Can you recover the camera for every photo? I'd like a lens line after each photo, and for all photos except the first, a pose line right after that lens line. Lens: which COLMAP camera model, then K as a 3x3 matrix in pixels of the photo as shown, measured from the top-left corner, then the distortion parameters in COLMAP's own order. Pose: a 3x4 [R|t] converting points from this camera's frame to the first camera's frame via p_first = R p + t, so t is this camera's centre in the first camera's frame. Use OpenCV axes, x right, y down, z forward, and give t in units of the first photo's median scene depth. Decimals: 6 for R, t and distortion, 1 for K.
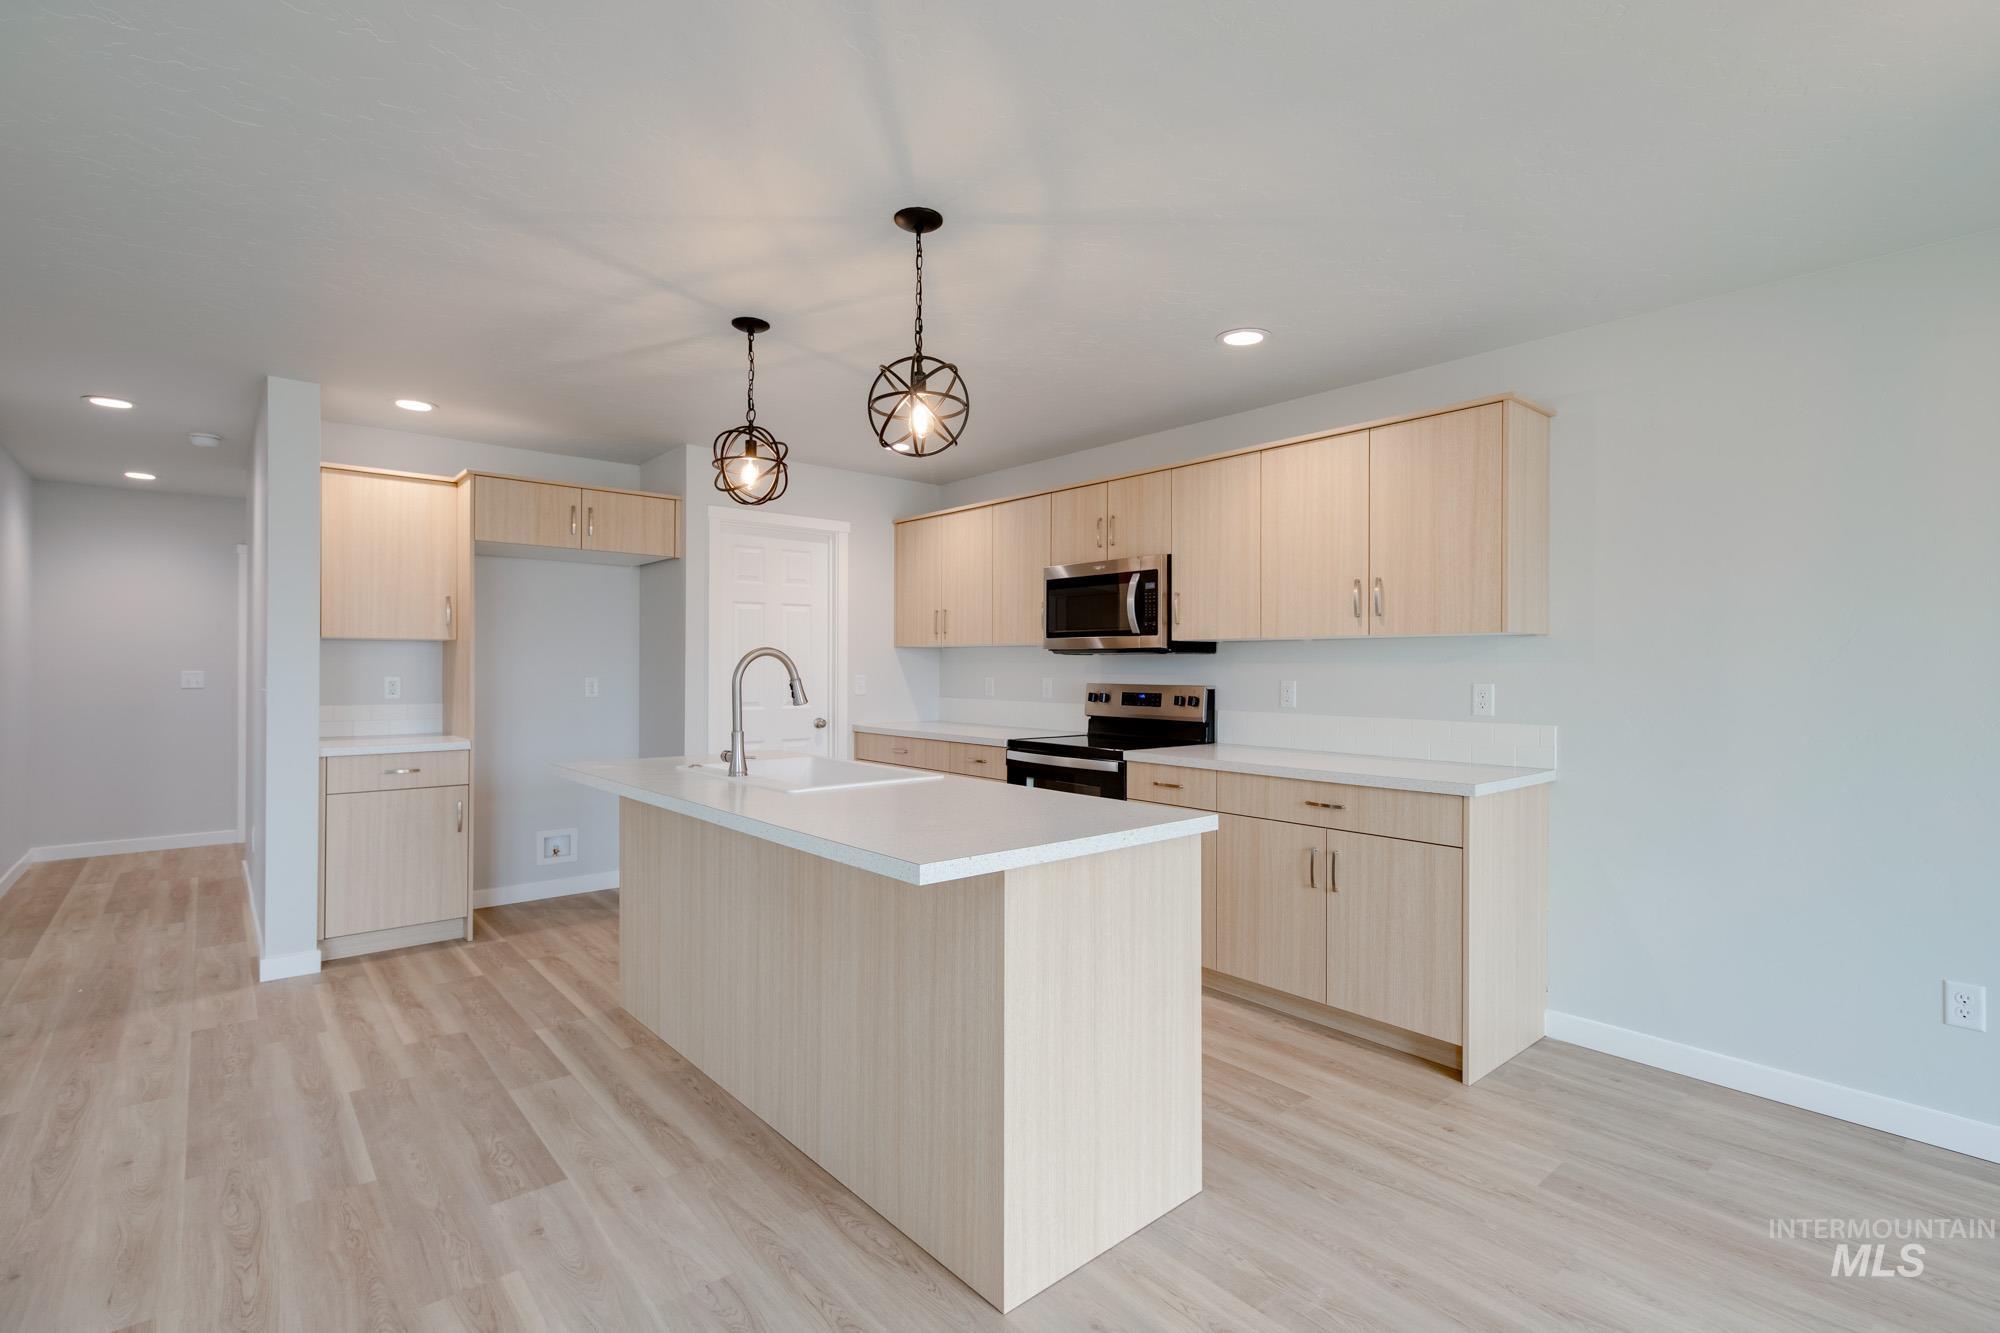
lens RADIAL K [[913.0, 0, 879.7], [0, 913.0, 664.8], [0, 0, 1]] dist [0.001812, -0.000391]
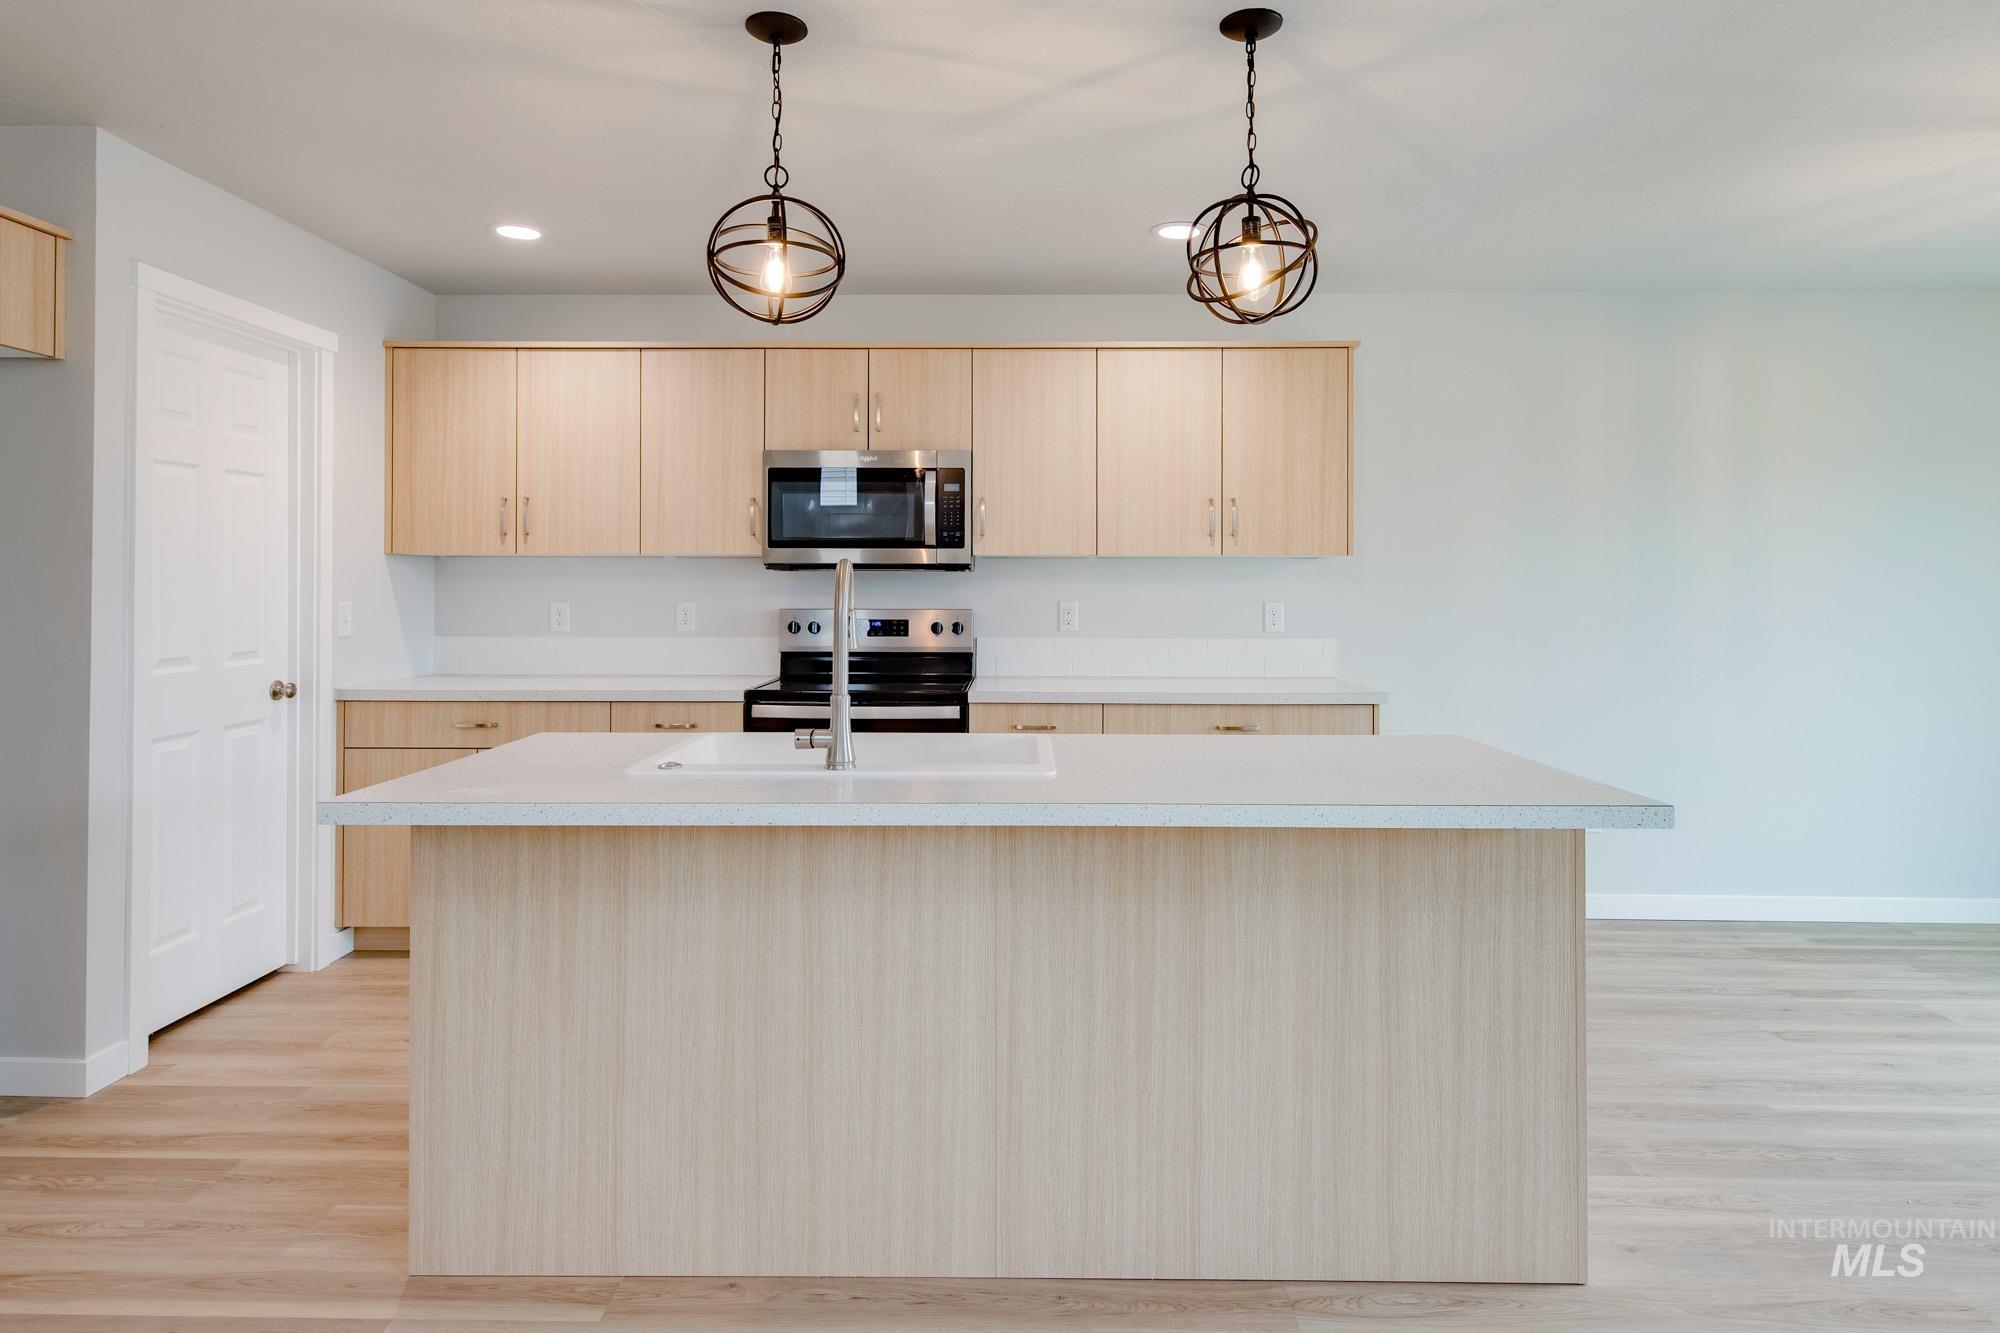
lens RADIAL K [[1233.2, 0, 916.2], [0, 1233.2, 574.3], [0, 0, 1]] dist [0.014255, -0.001611]
pose [[0.629001, 0.003986, 0.777394, -0.584053], [-0.000662, 0.999989, -0.004592, -0.004025], [-0.777404, 0.002374, 0.628997, 0.332333]]
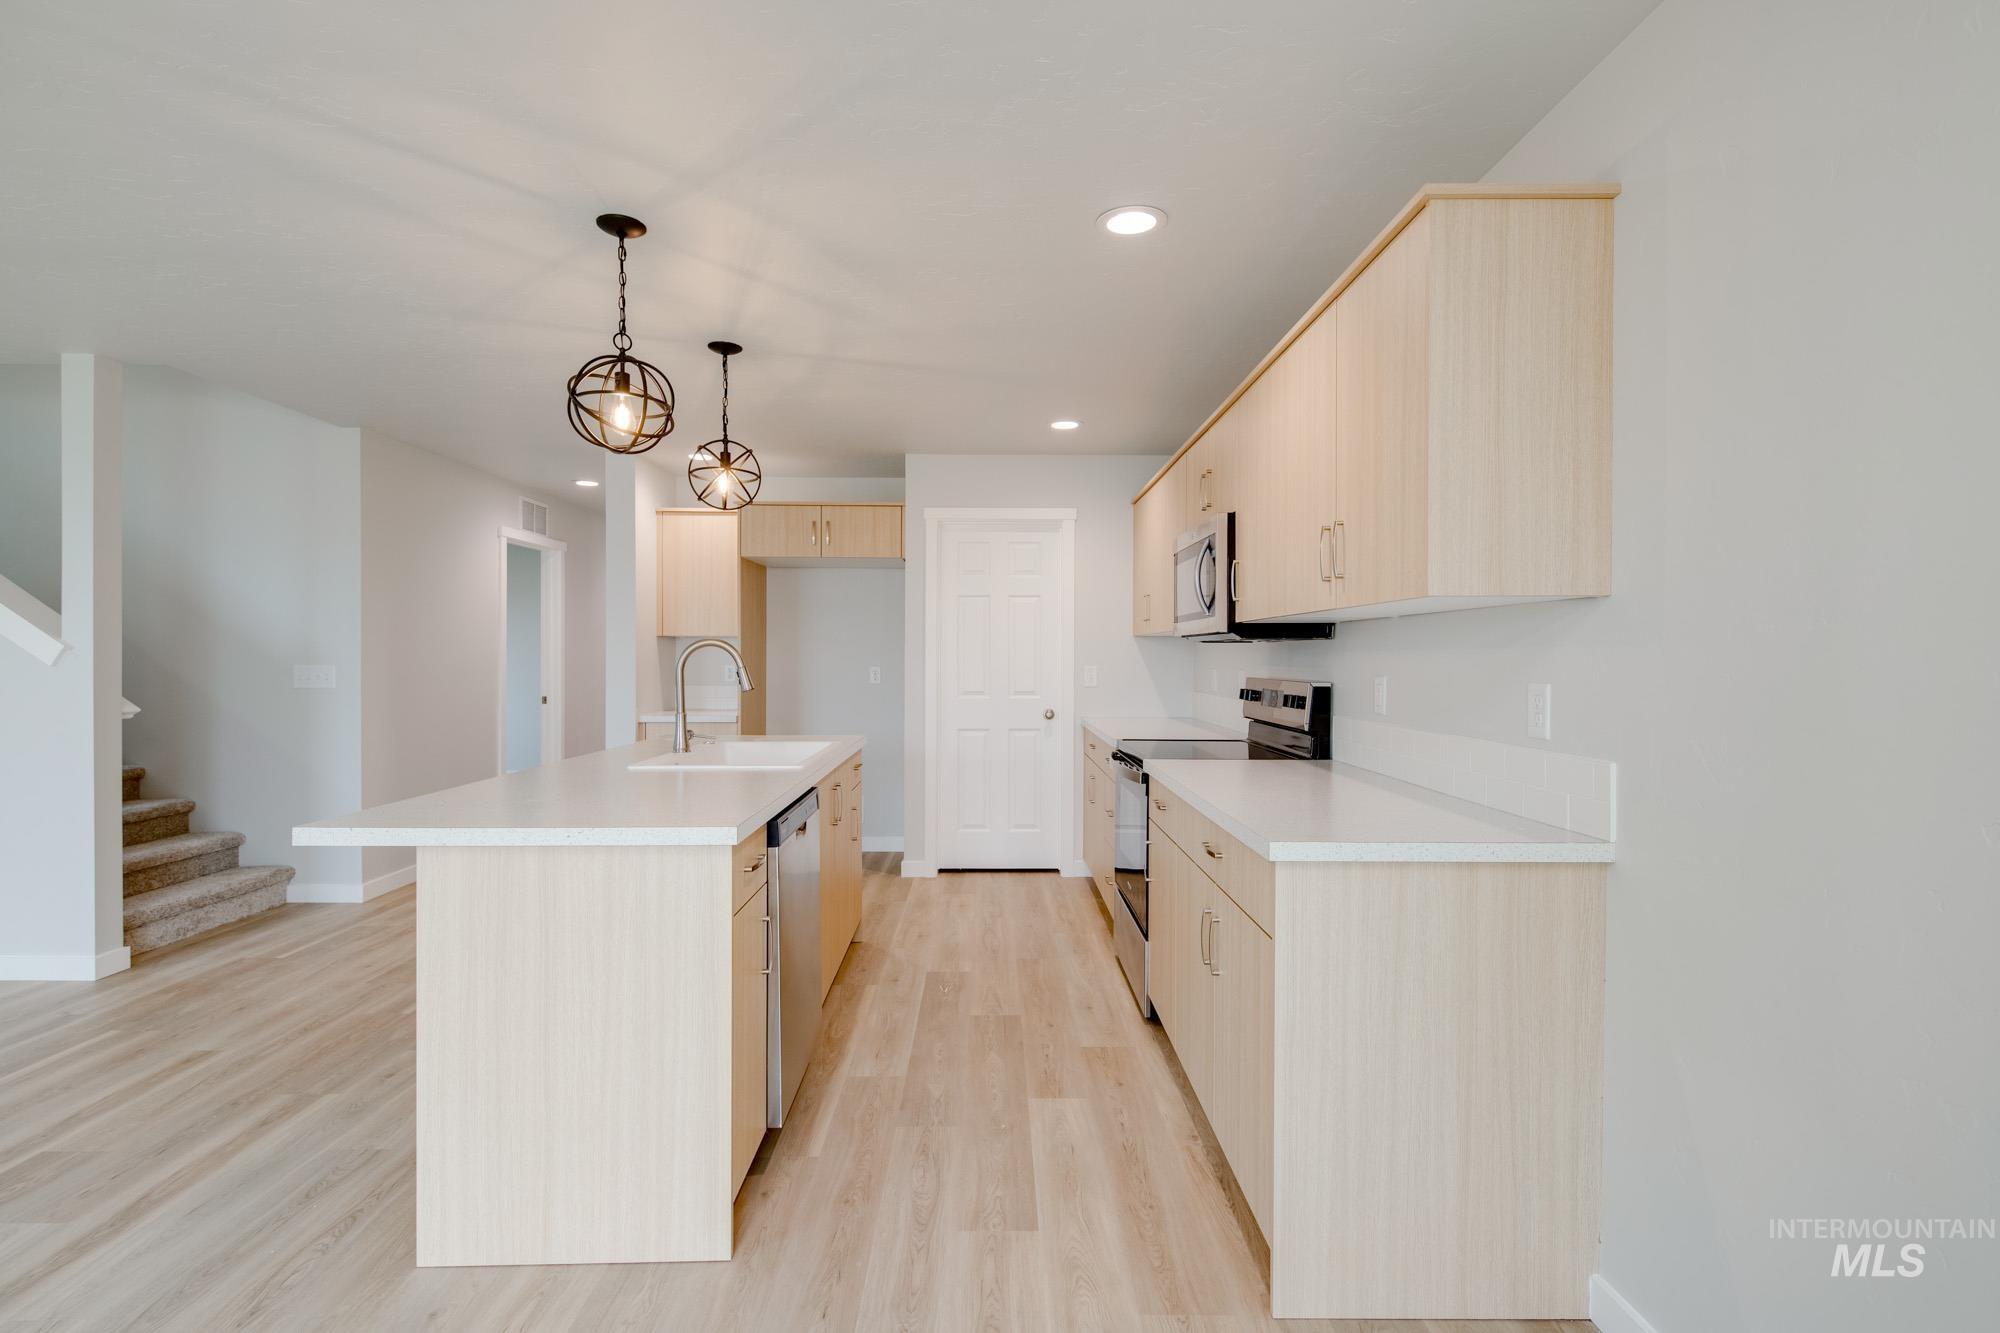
lens RADIAL K [[843.8, 0, 913.8], [0, 843.8, 660.5], [0, 0, 1]] dist [0.000320, -0.000083]
pose [[0.796708, 0.001748, -0.604362, 0.534728], [0.000340, 0.999994, 0.003340, 0.003461], [0.604364, -0.002866, 0.796703, 0.259470]]
